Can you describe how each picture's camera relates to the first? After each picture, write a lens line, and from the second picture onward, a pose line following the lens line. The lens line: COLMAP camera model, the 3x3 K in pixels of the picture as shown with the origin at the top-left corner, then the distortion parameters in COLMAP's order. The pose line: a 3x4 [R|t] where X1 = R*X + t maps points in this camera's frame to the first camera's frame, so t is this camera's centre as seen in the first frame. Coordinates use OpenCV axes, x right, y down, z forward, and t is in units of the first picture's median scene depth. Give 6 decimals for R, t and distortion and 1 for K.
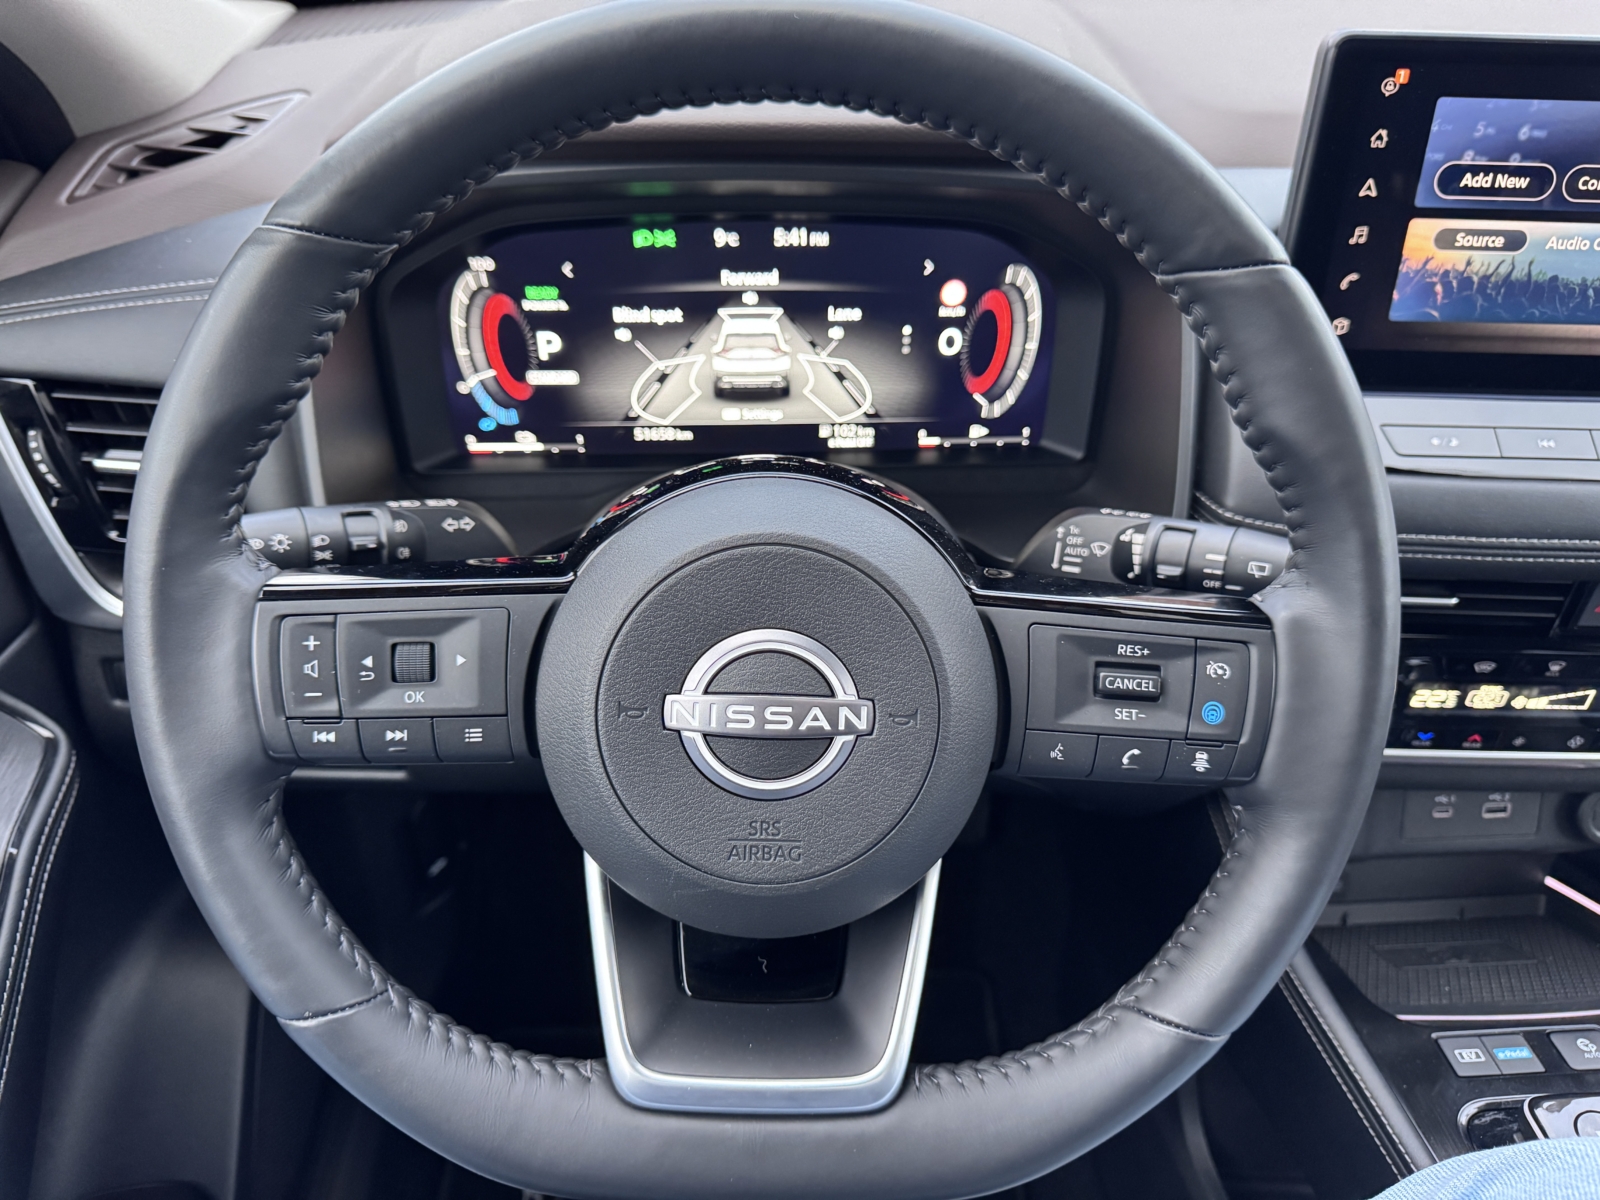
lens RADIAL K [[1137.7, 0, 800.0], [0, 1137.7, 600.0], [0, 0, 1]] dist [-0.008254, -0.019754]
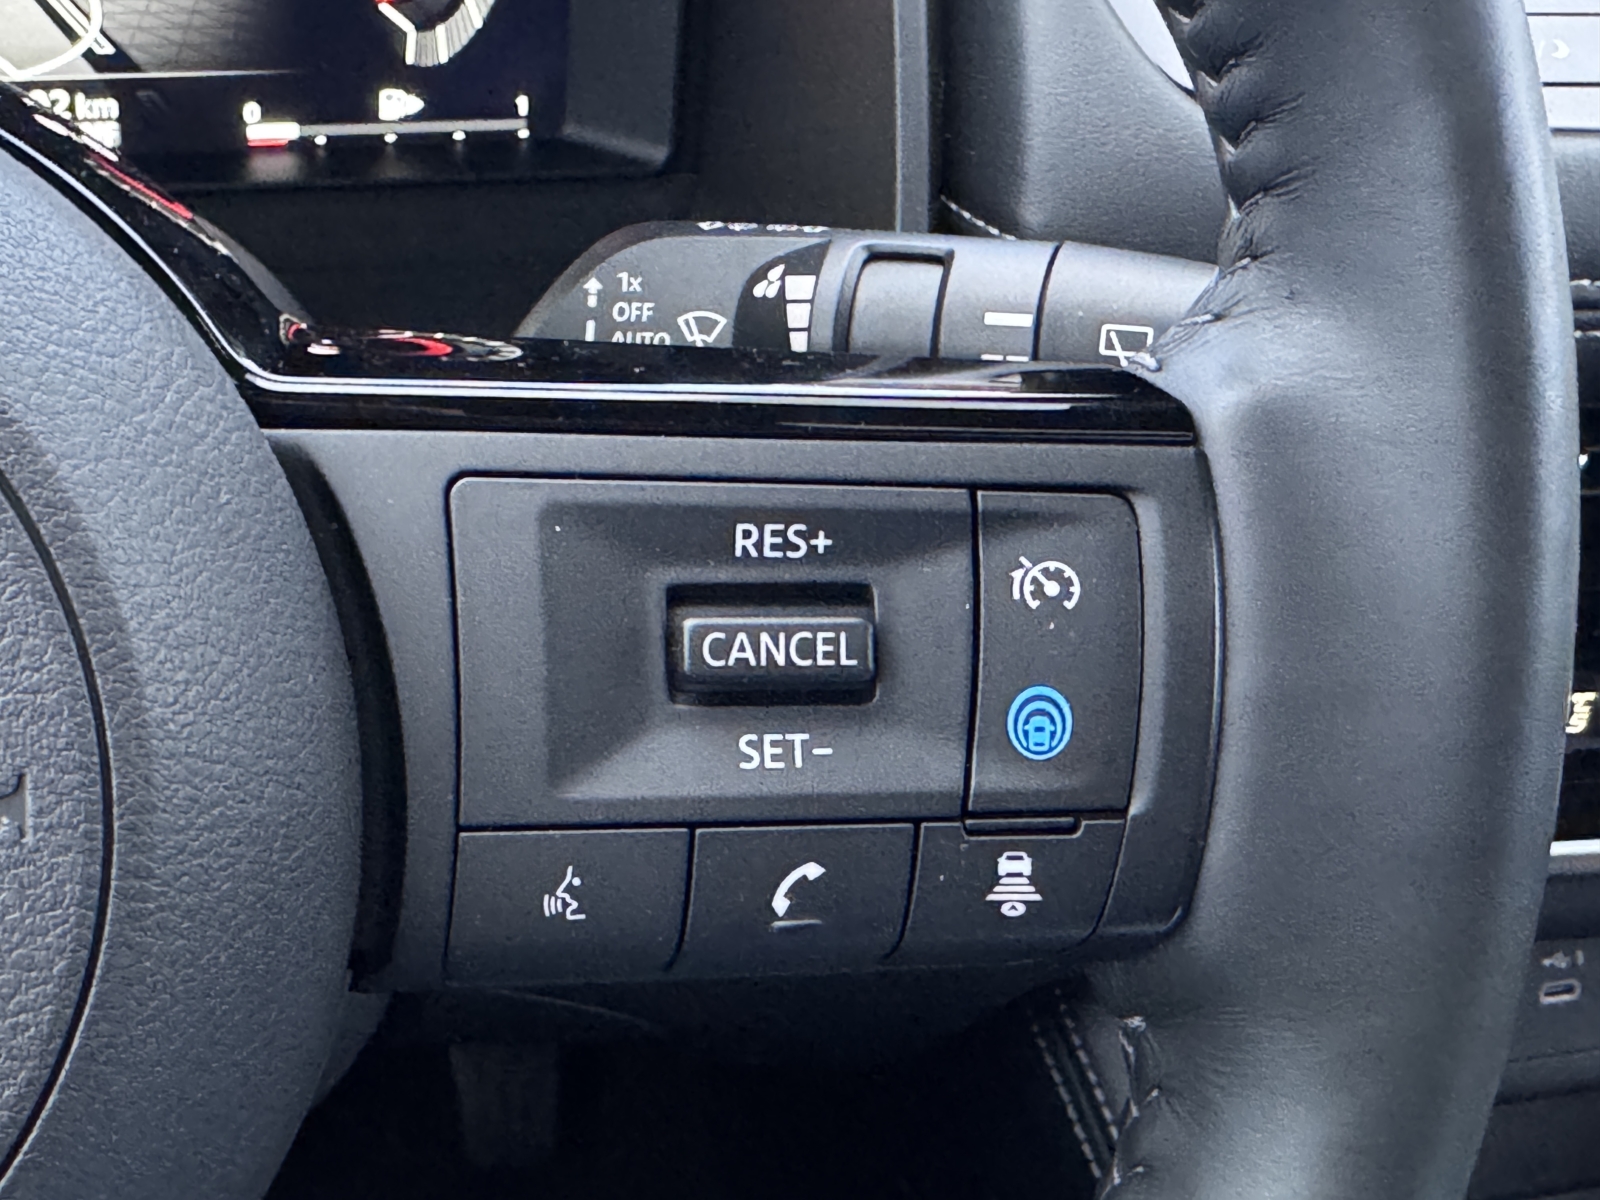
lens RADIAL K [[2214.8, 0, 797.1], [0, 2214.8, 512.3], [0, 0, 1]] dist [0.034423, 0.029845]
pose [[0.965134, -0.042145, 0.258340, 0.109105], [0.061407, 0.995865, -0.066947, 0.059544], [-0.254451, 0.080477, 0.963731, 0.321620]]
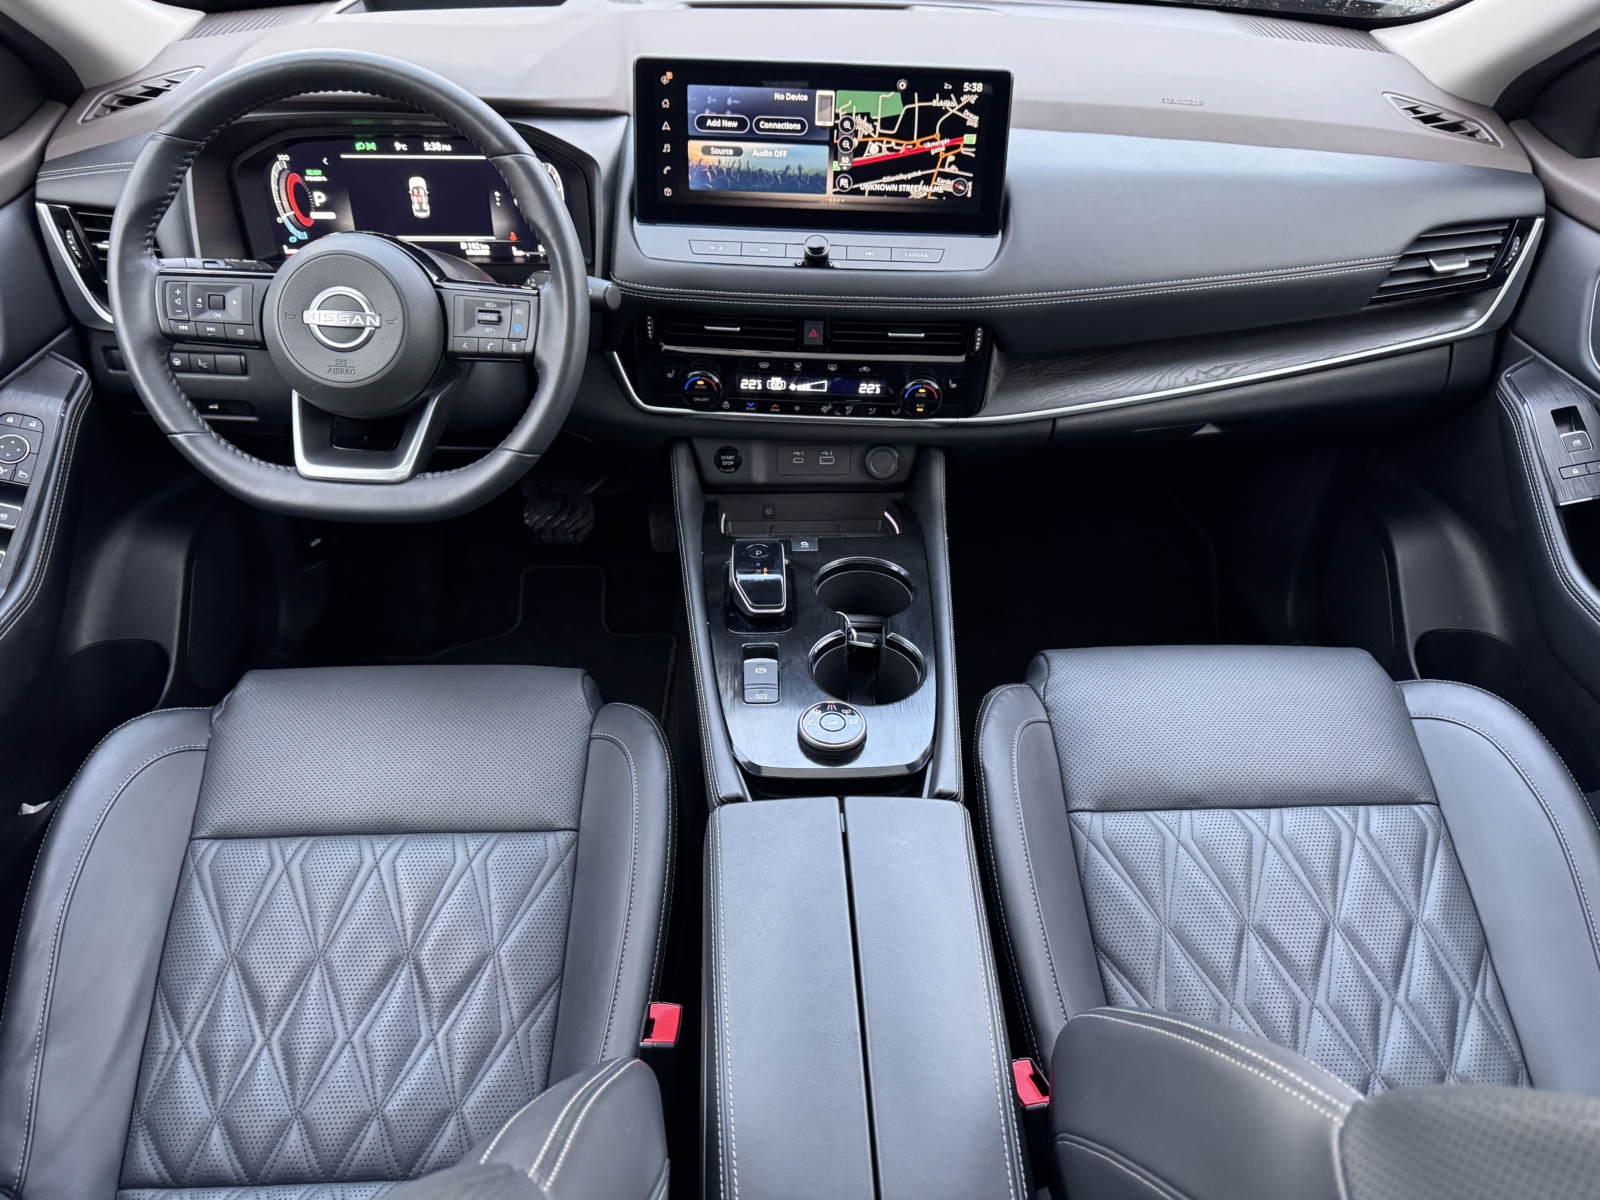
lens RADIAL K [[1120.8, 0, 800.0], [0, 1120.8, 600.0], [0, 0, 1]] dist [-0.002051, -0.006418]
pose [[0.999816, 0.018976, -0.002837, 0.795854], [-0.018765, 0.997928, 0.061551, 0.427367], [0.003999, -0.061486, 0.998100, -1.262449]]
